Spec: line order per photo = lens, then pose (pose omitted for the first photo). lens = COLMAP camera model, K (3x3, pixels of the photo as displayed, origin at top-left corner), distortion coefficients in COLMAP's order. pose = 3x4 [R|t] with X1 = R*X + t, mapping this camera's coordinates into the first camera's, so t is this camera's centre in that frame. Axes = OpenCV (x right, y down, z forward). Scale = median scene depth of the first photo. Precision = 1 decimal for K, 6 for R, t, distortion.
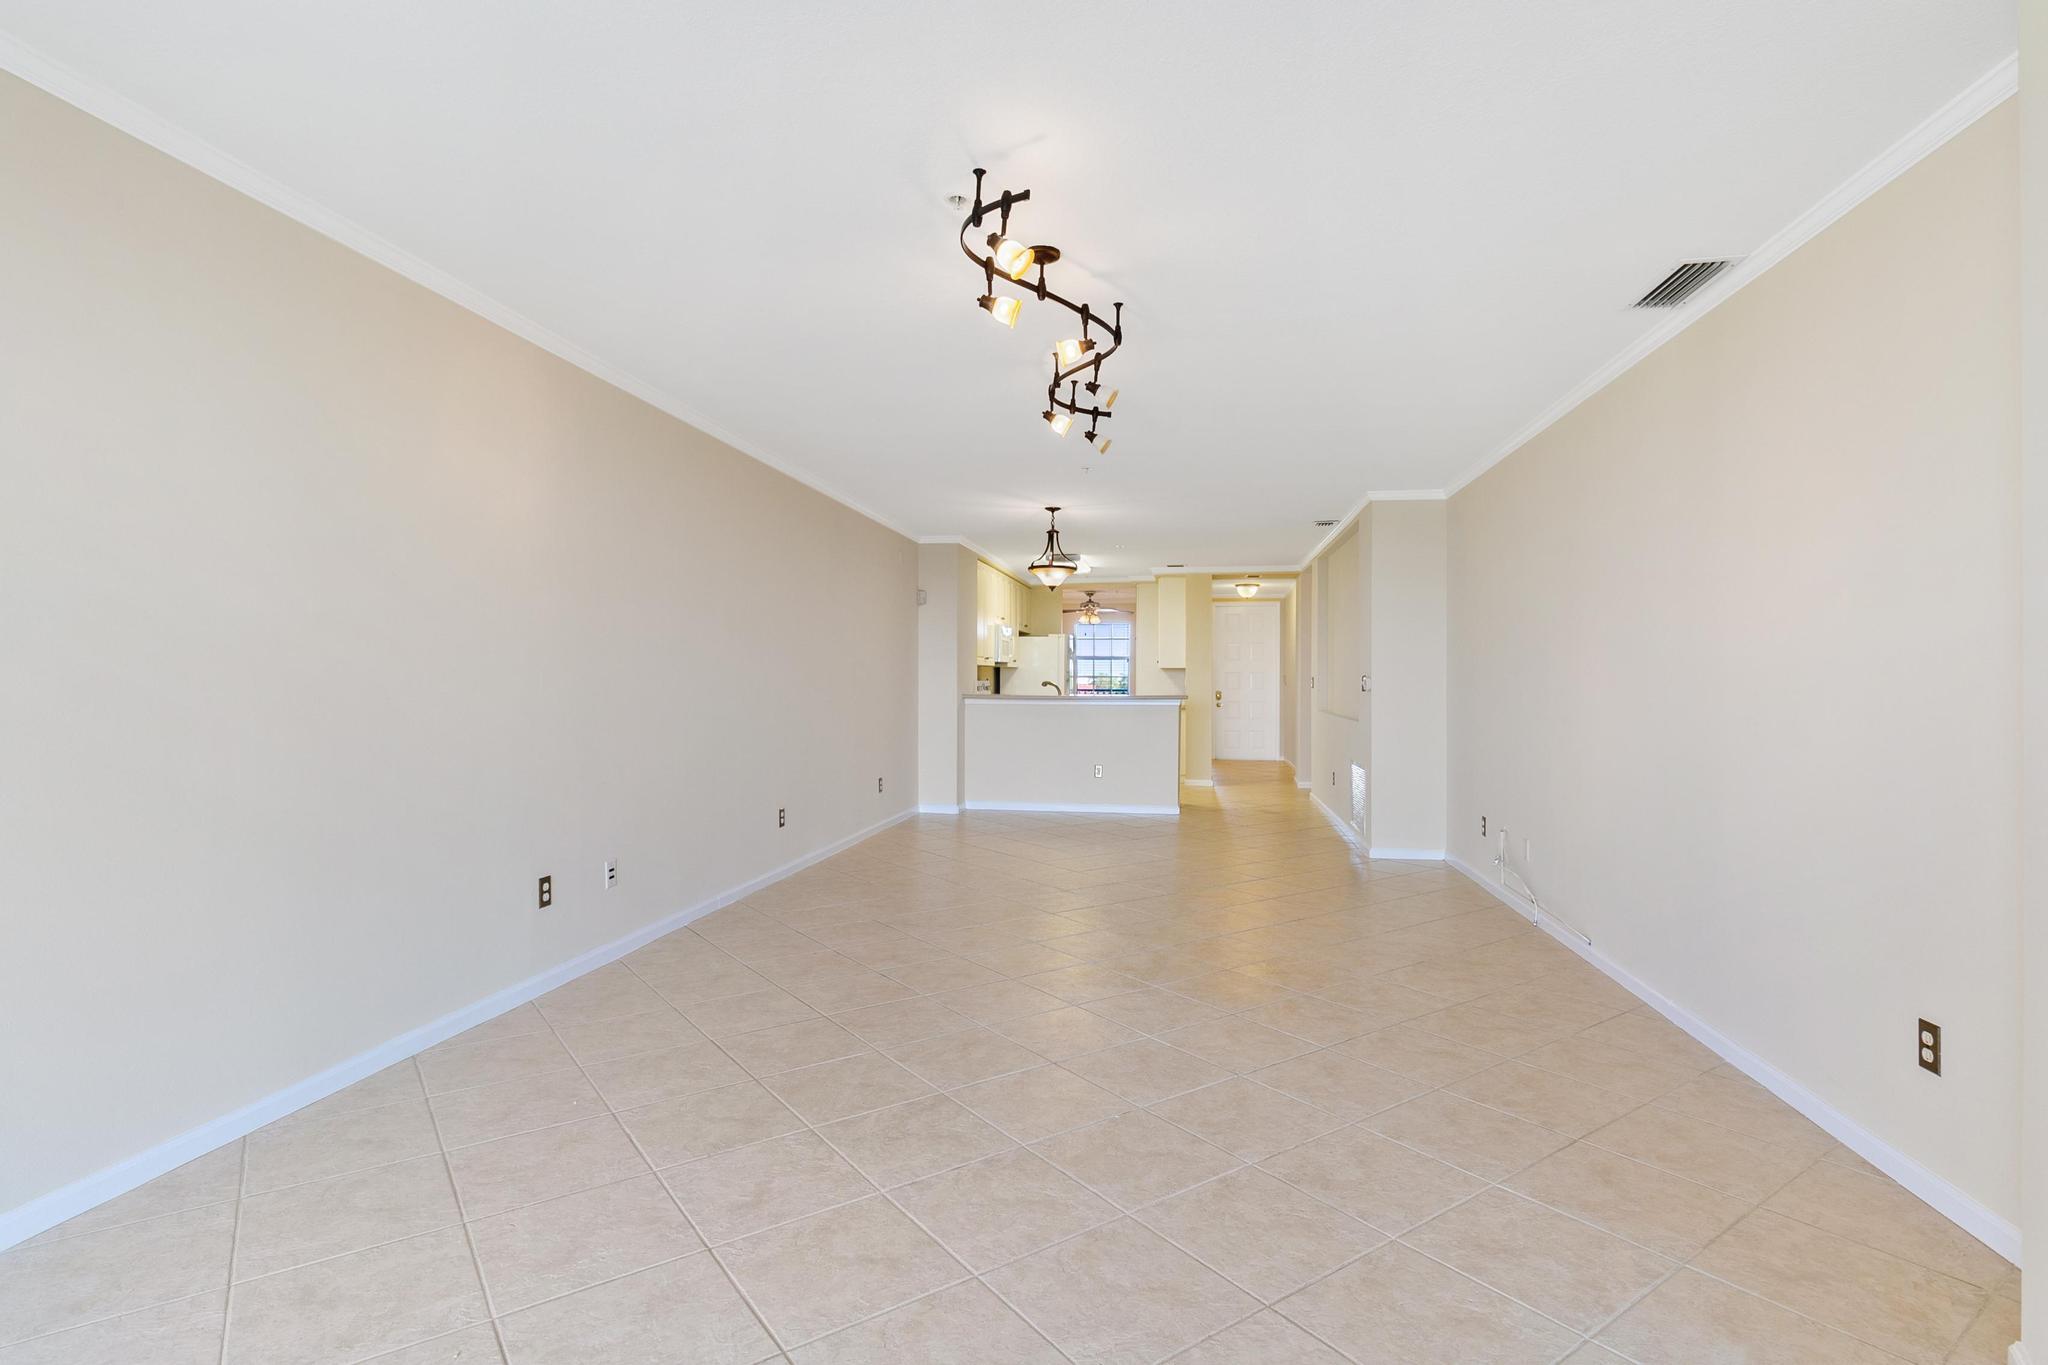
lens RADIAL K [[1014.9, 0, 1040.0], [0, 1014.9, 676.4], [0, 0, 1]] dist [0.000873, -0.000199]
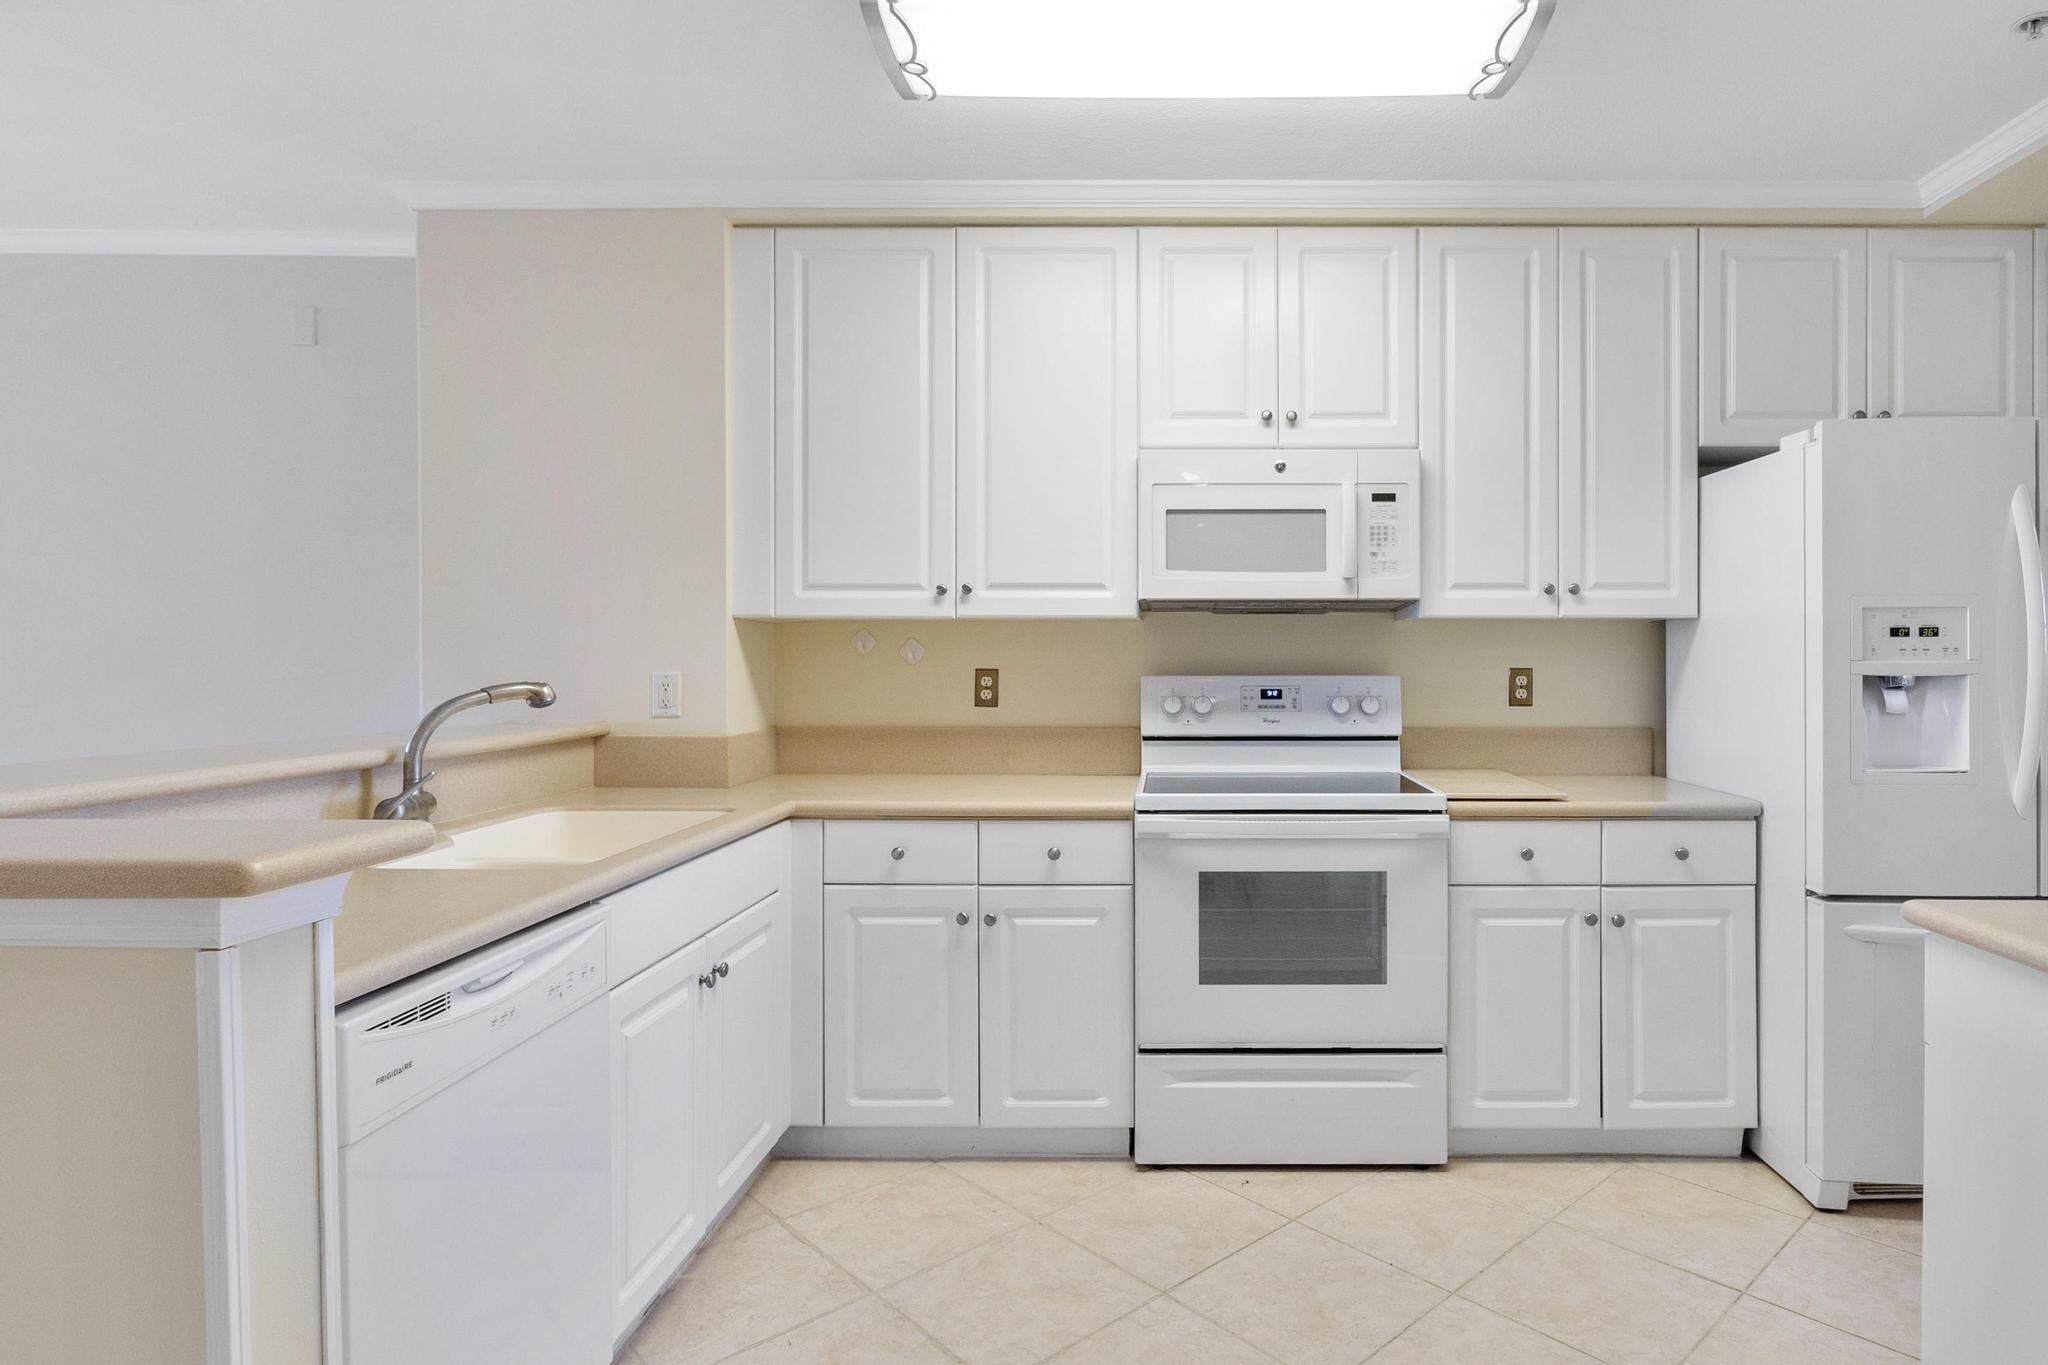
lens RADIAL K [[1120.2, 0, 1165.3], [0, 1120.2, 667.2], [0, 0, 1]] dist [-0.002951, -0.000168]
pose [[0.146600, 0.003923, -0.989188, 0.202365], [0.002512, 0.999987, 0.004338, 0.000851], [0.989193, -0.003120, 0.146589, 0.857917]]
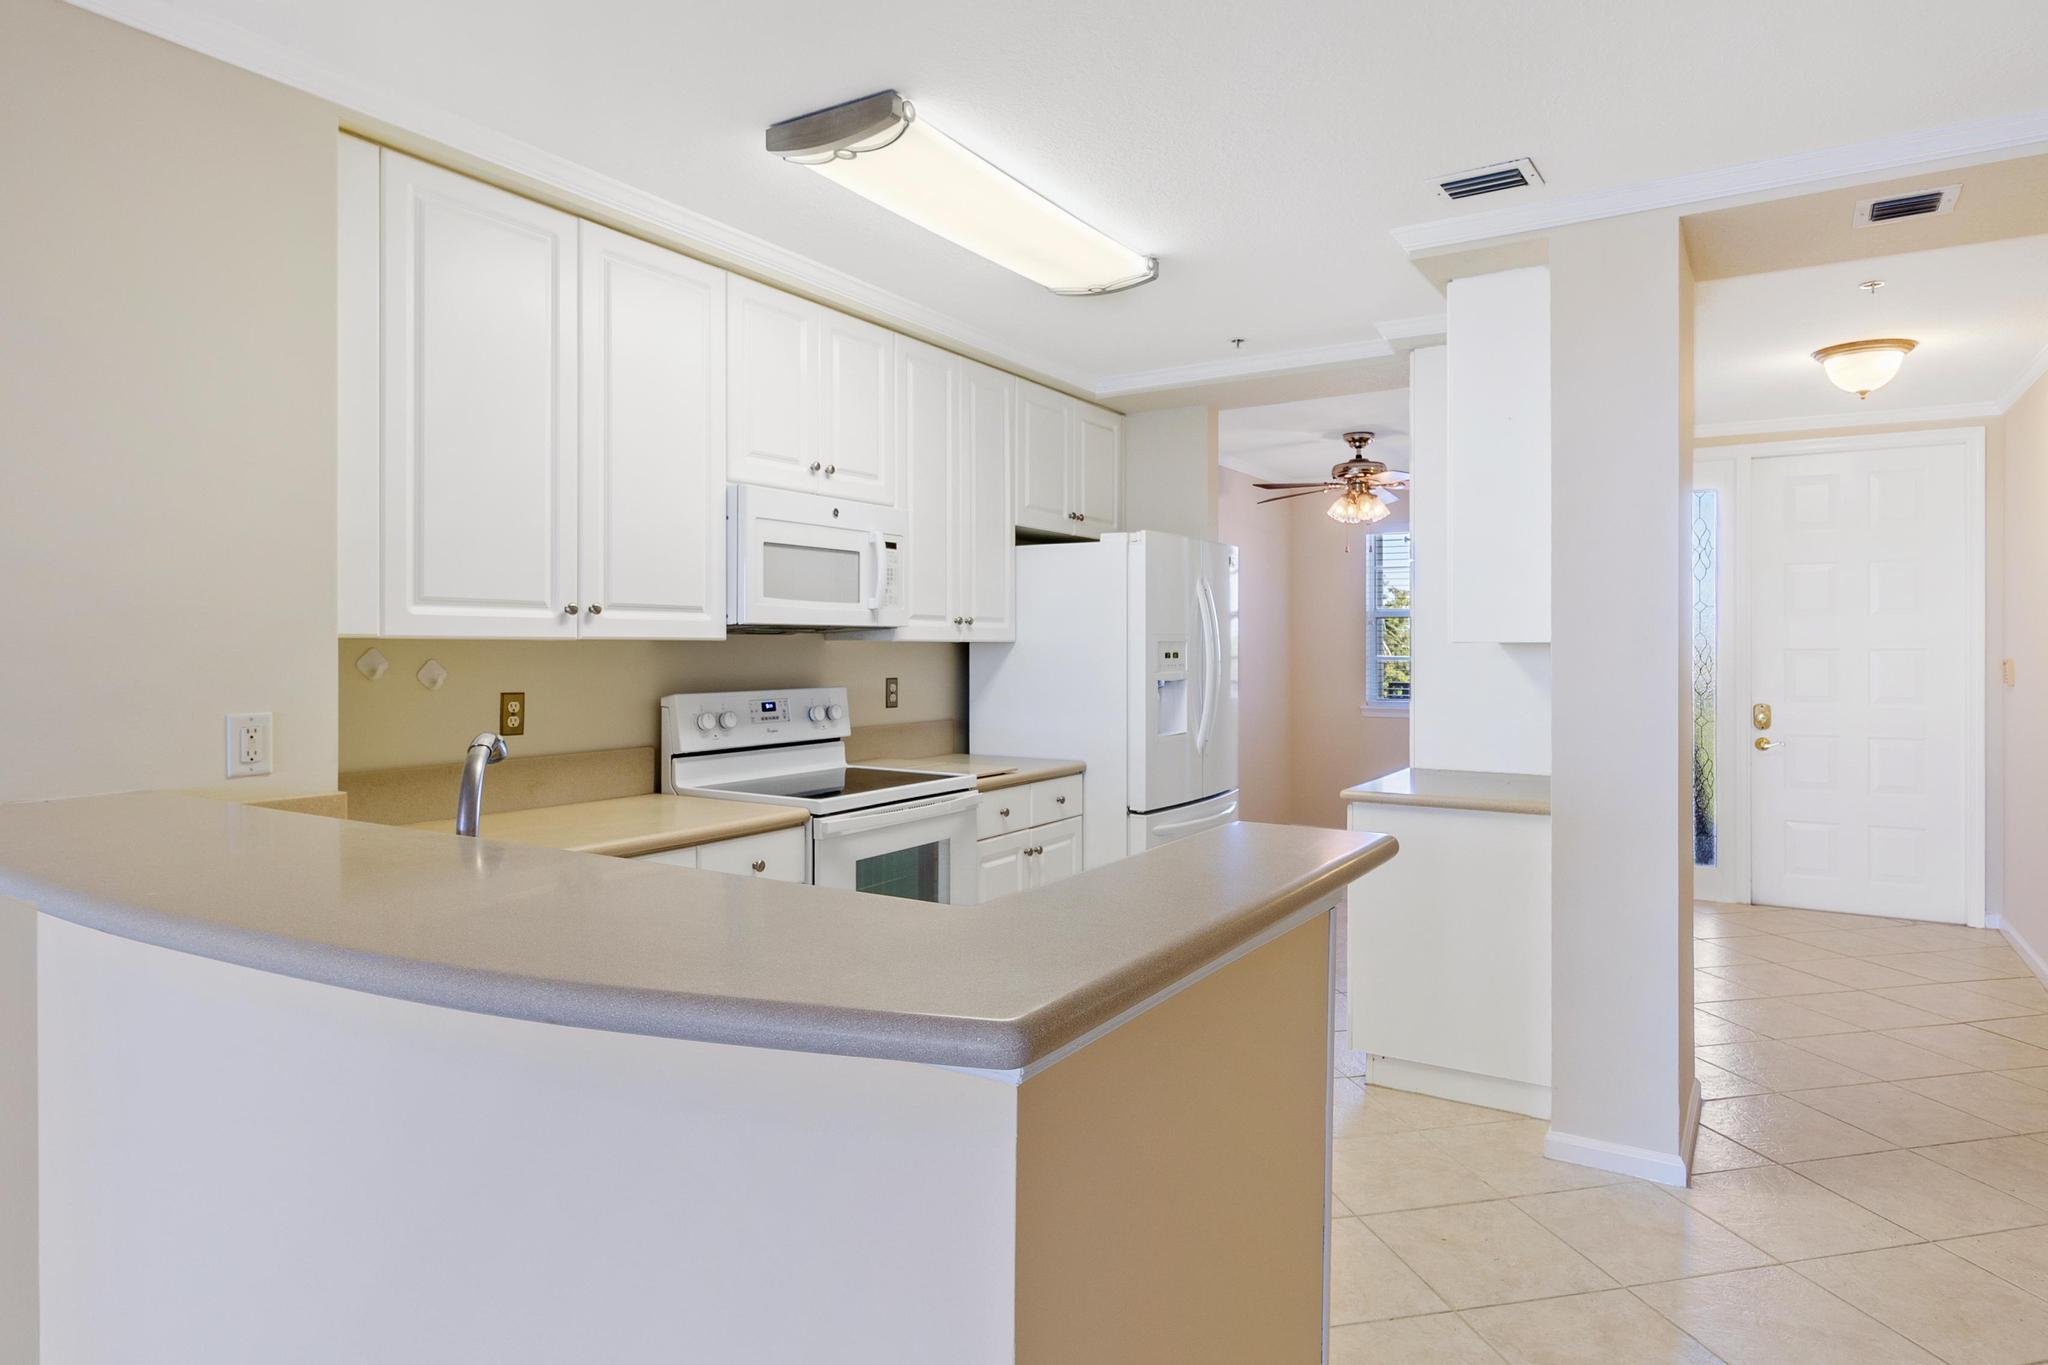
lens RADIAL K [[1174.5, 0, 1048.5], [0, 1174.5, 649.4], [0, 0, 1]] dist [0.004793, 0.001953]
pose [[0.921891, -0.002810, -0.387438, 0.133106], [0.004134, 0.999988, 0.002584, -0.007125], [0.387427, -0.003984, 0.921892, 0.666895]]
